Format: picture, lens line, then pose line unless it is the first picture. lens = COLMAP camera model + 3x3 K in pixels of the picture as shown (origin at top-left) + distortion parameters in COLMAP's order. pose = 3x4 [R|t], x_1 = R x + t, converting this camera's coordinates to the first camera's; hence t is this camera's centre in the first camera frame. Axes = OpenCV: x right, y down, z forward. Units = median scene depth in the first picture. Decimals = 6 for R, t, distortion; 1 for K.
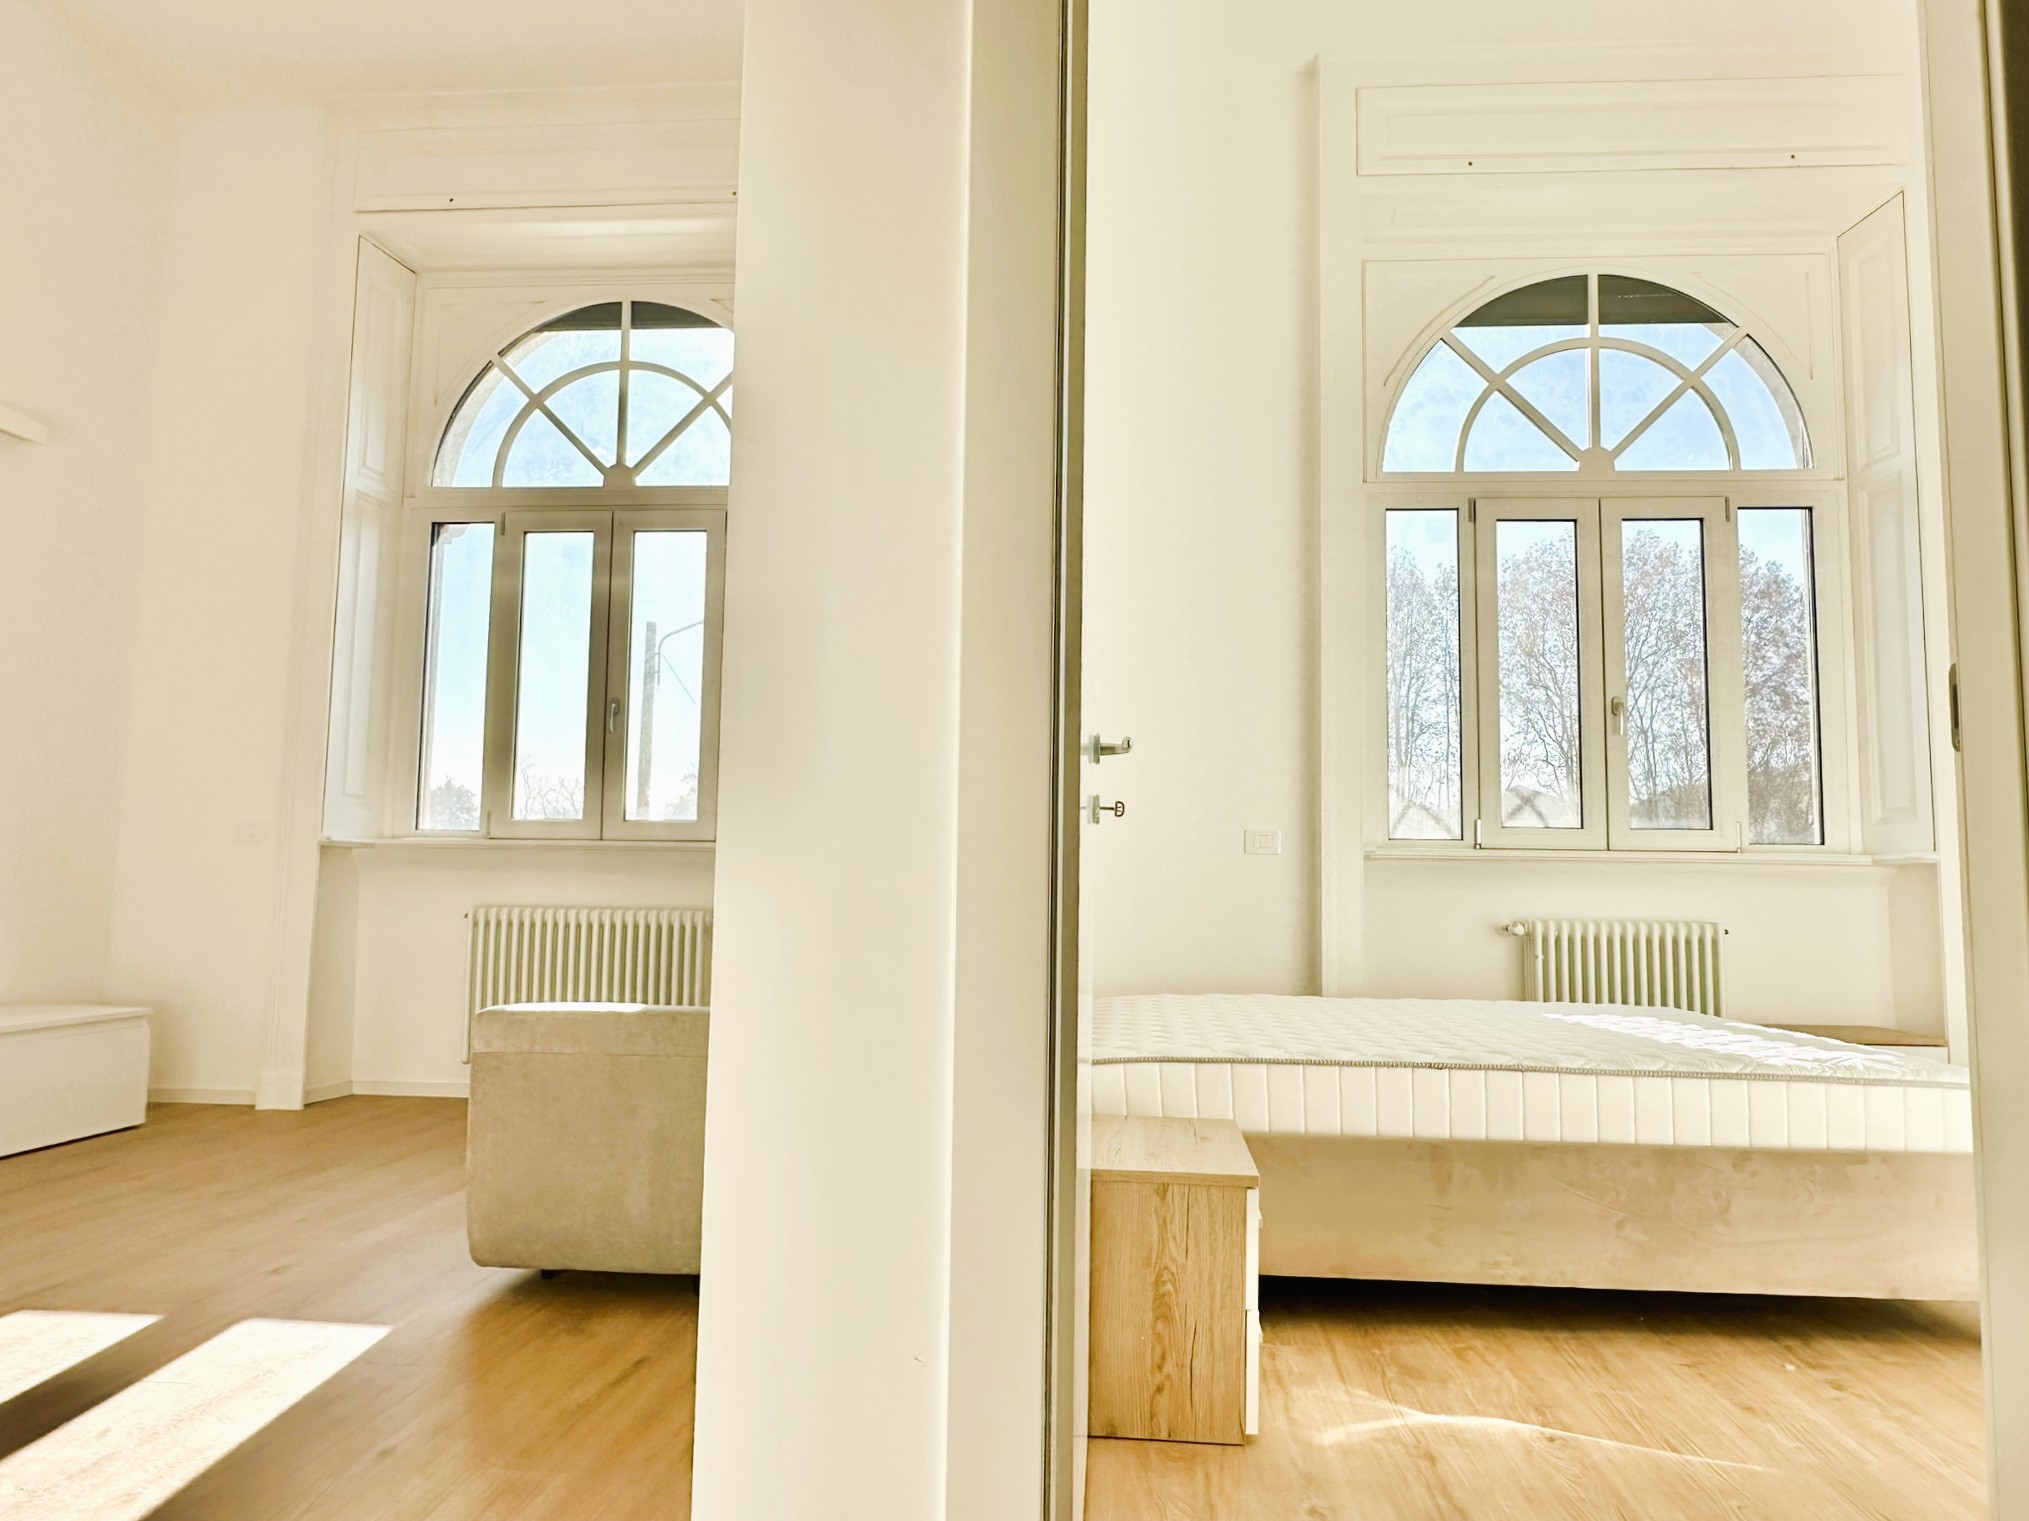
lens RADIAL K [[1341.2, 0, 1013.0], [0, 1341.2, 774.6], [0, 0, 1]] dist [-0.001426, -0.000488]
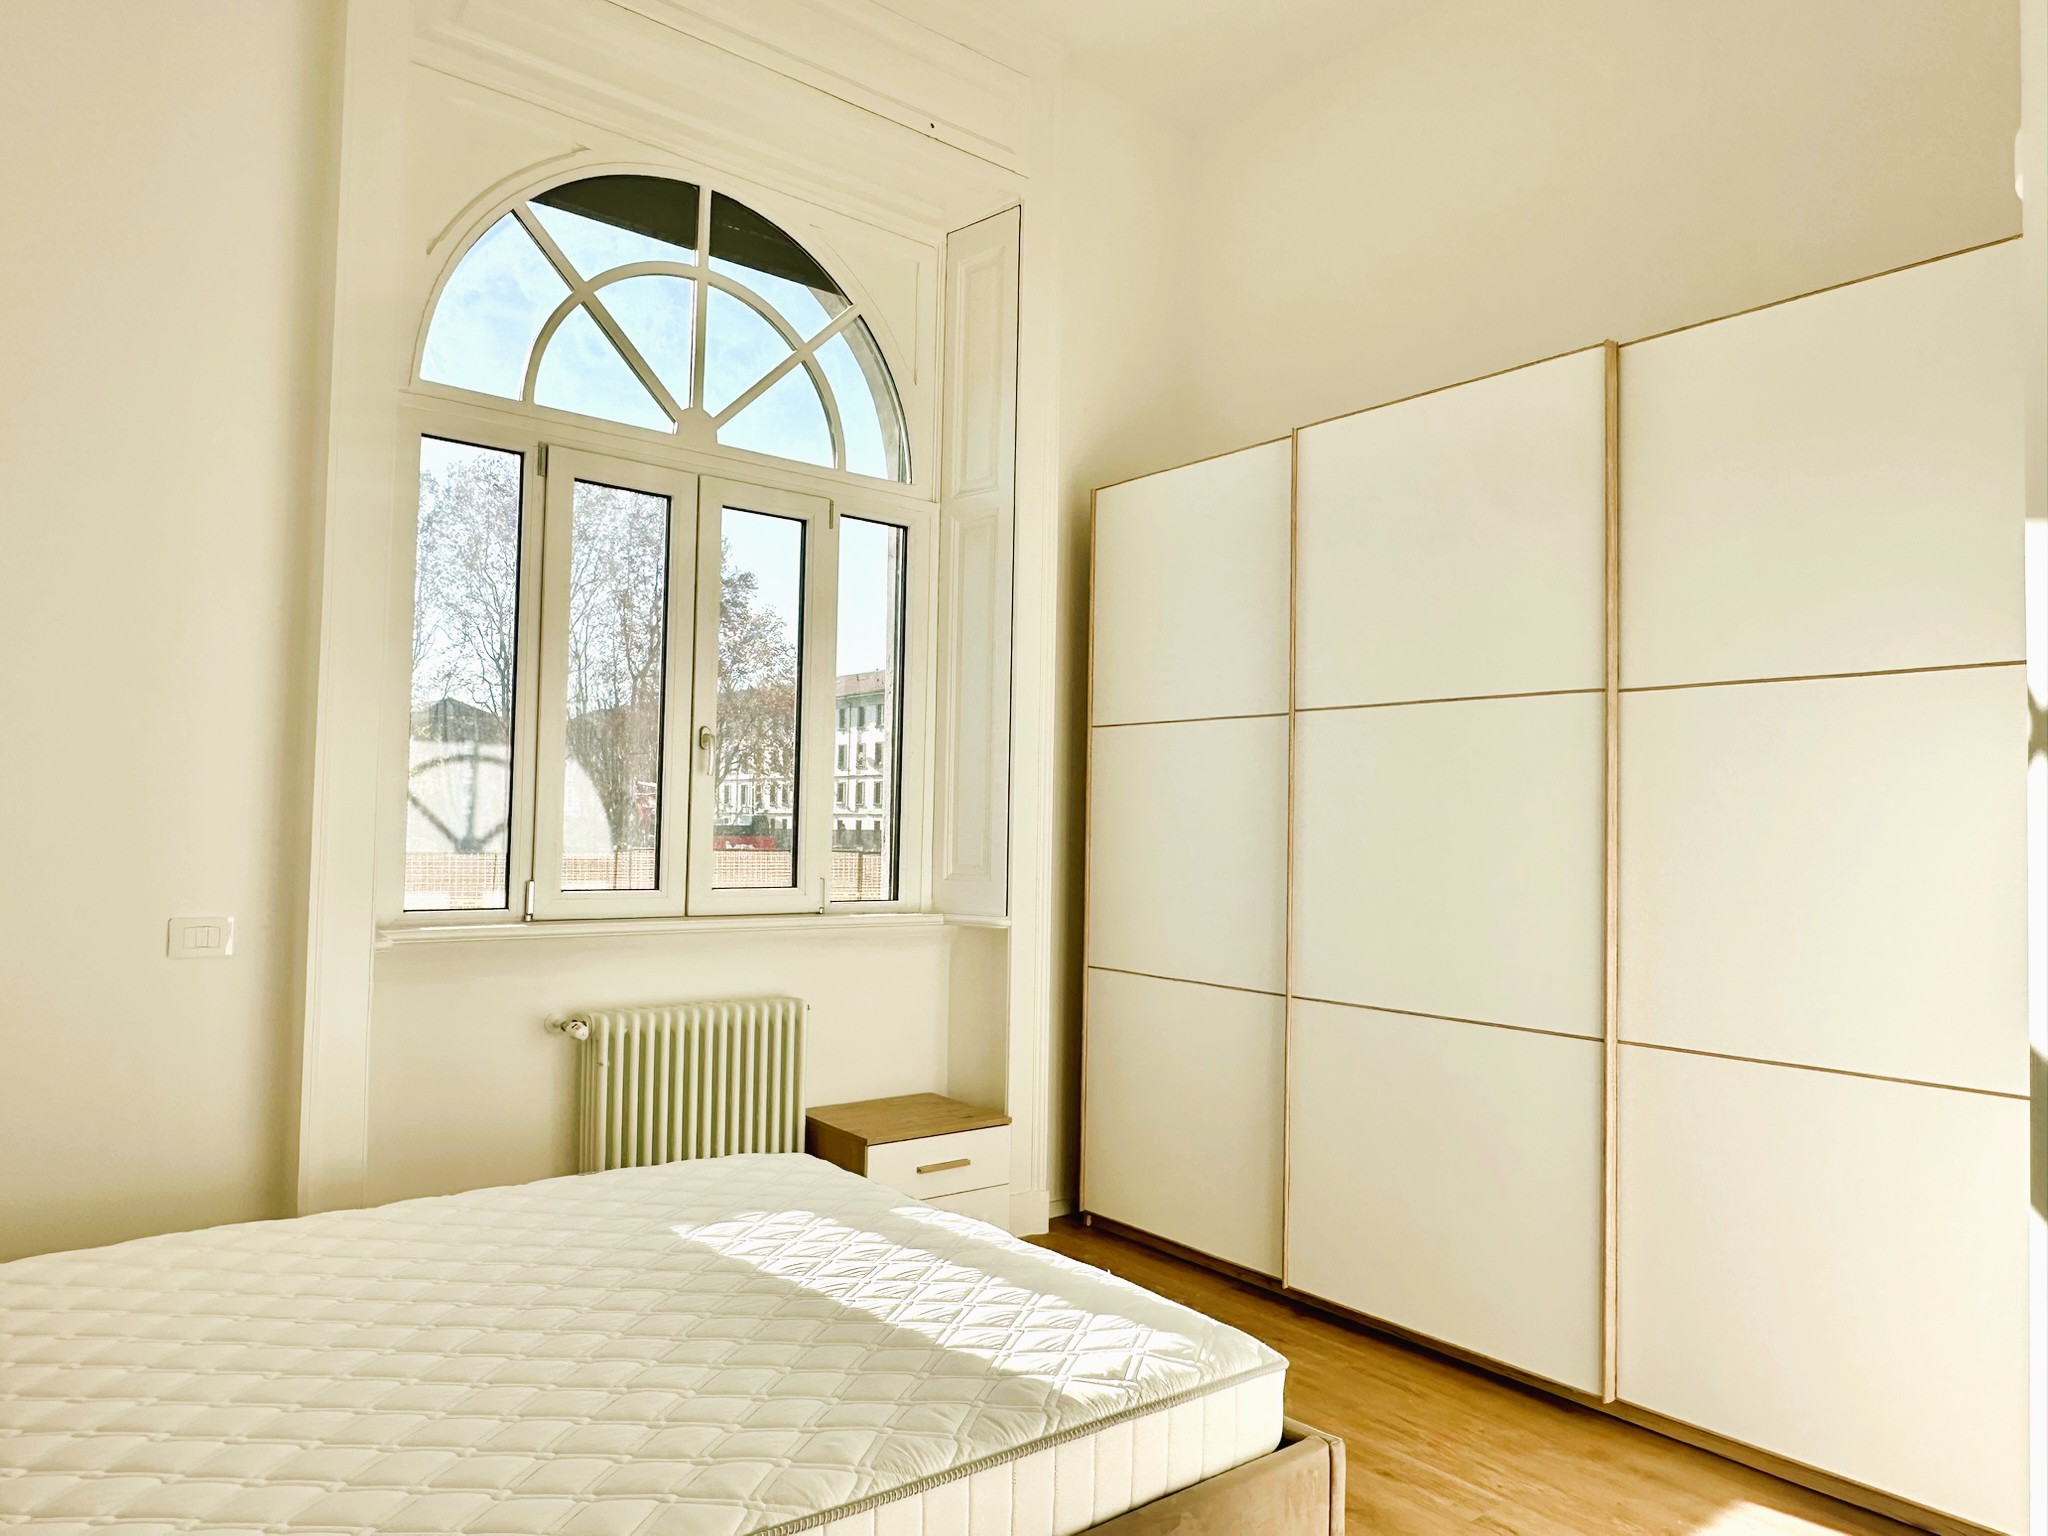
lens RADIAL K [[1353.8, 0, 1022.4], [0, 1353.8, 782.3], [0, 0, 1]] dist [-0.001426, -0.000488]
pose [[0.723348, 0.023375, 0.690087, 0.025982], [-0.070110, 0.996748, 0.039727, -0.072574], [-0.686915, -0.077119, 0.722635, 0.283654]]
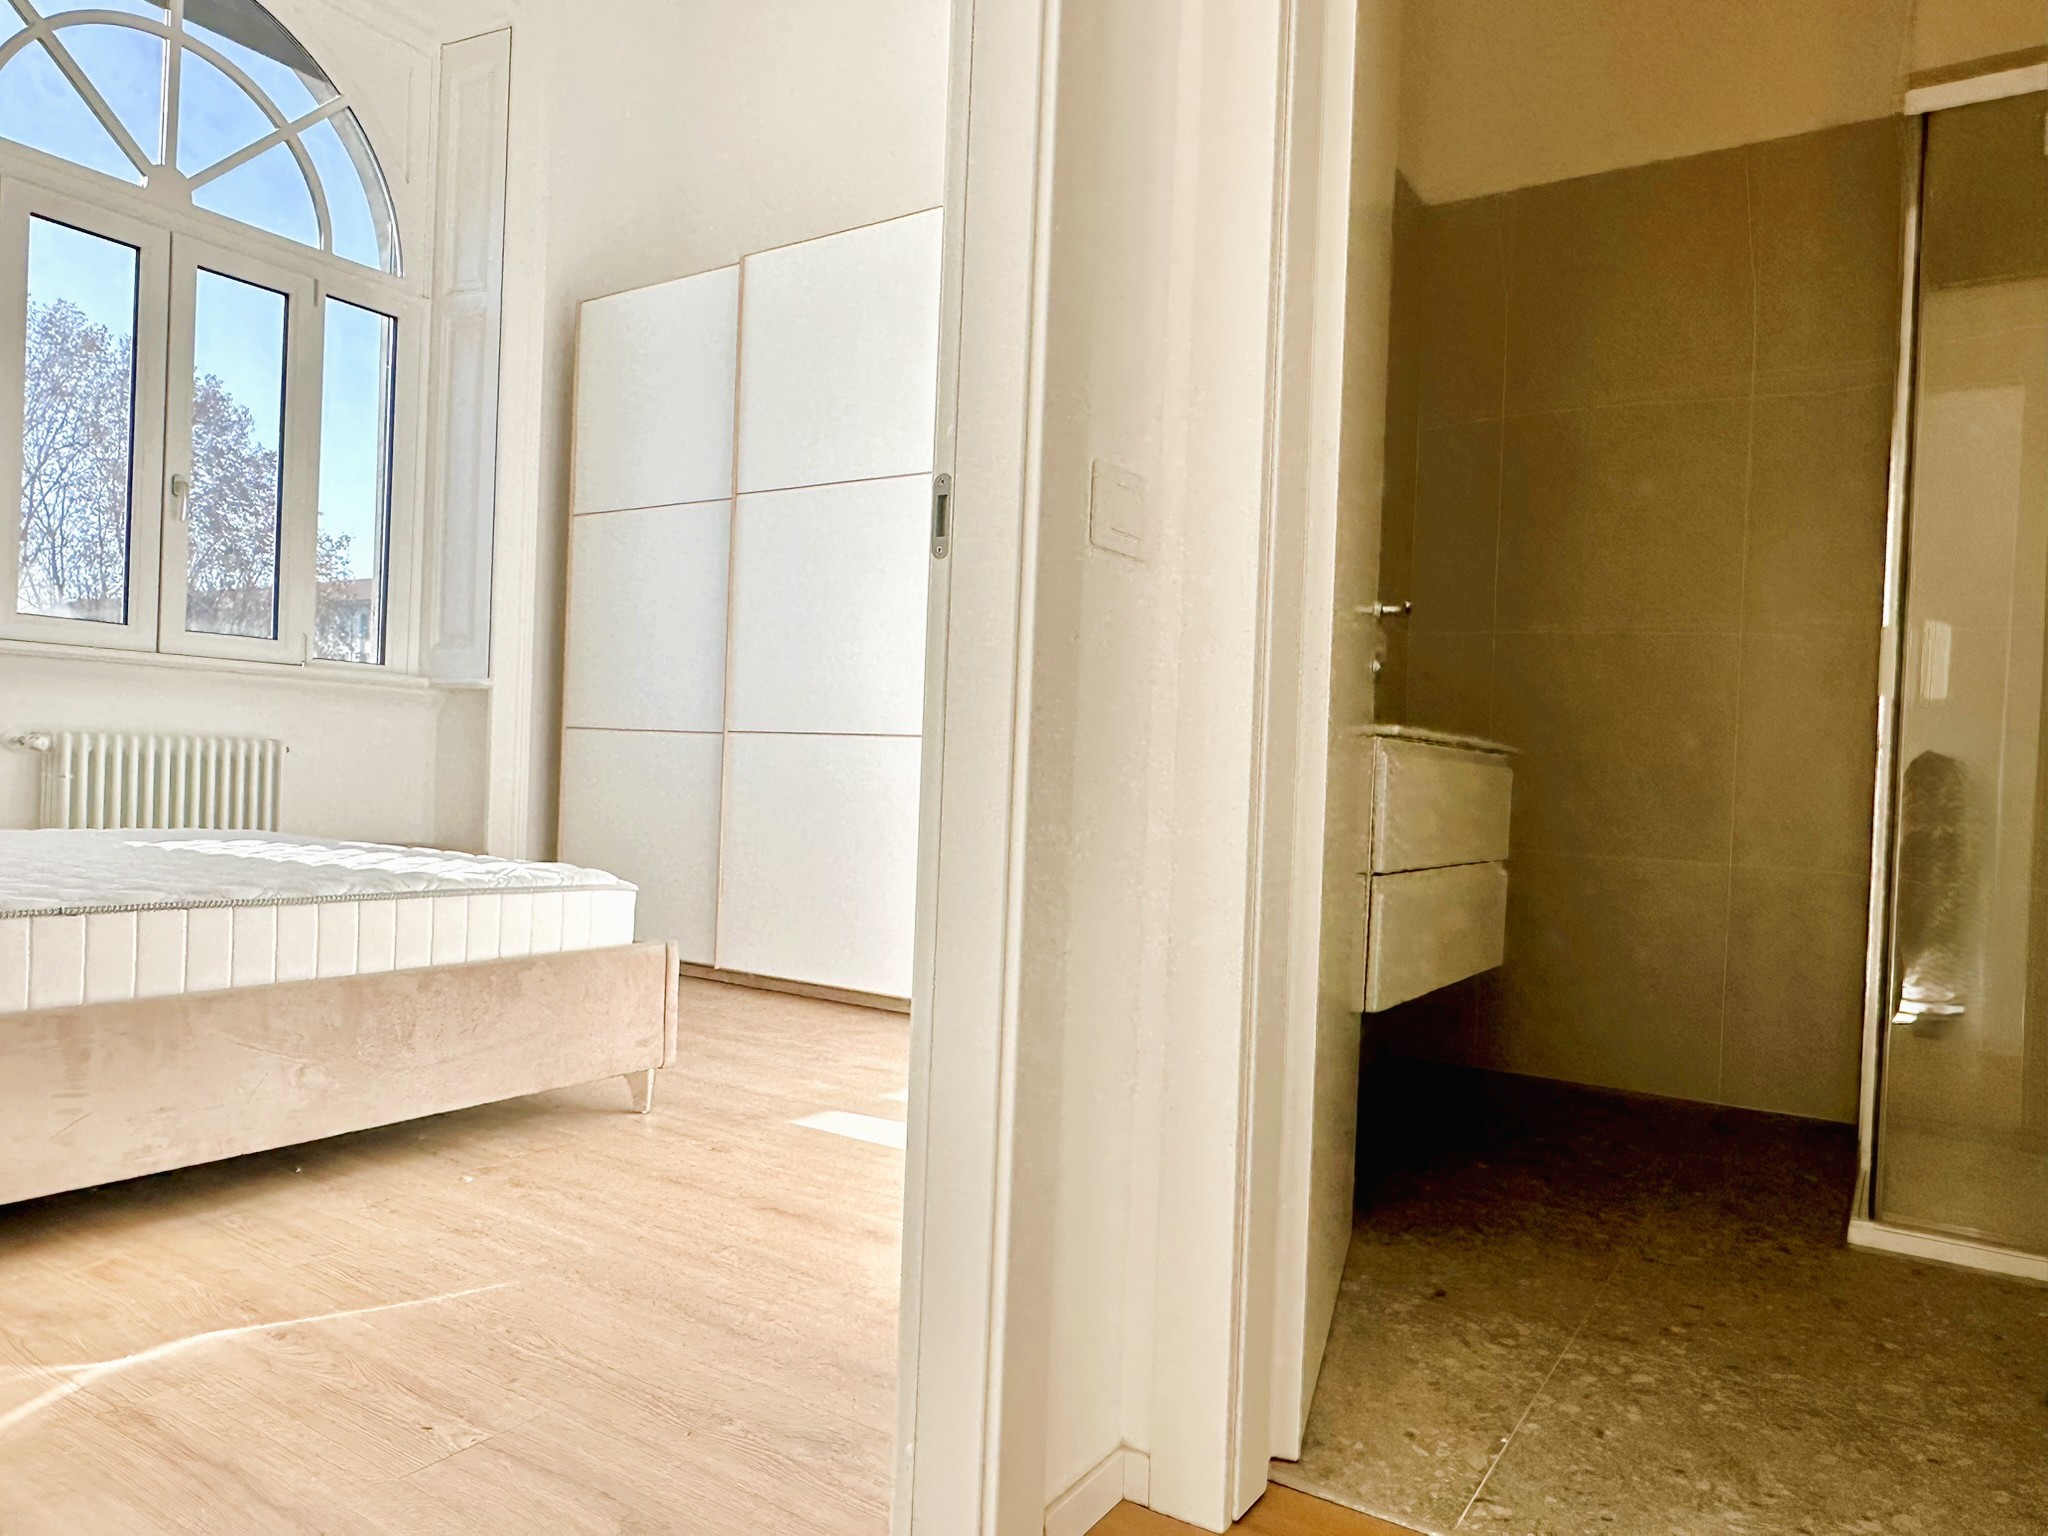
lens RADIAL K [[1344.2, 0, 1023.4], [0, 1344.2, 785.1], [0, 0, 1]] dist [-0.004163, 0.001797]
pose [[0.478776, -0.007253, 0.877907, -0.046049], [-0.111924, 0.991302, 0.069228, 0.019161], [-0.870773, -0.131404, 0.473800, 0.102735]]
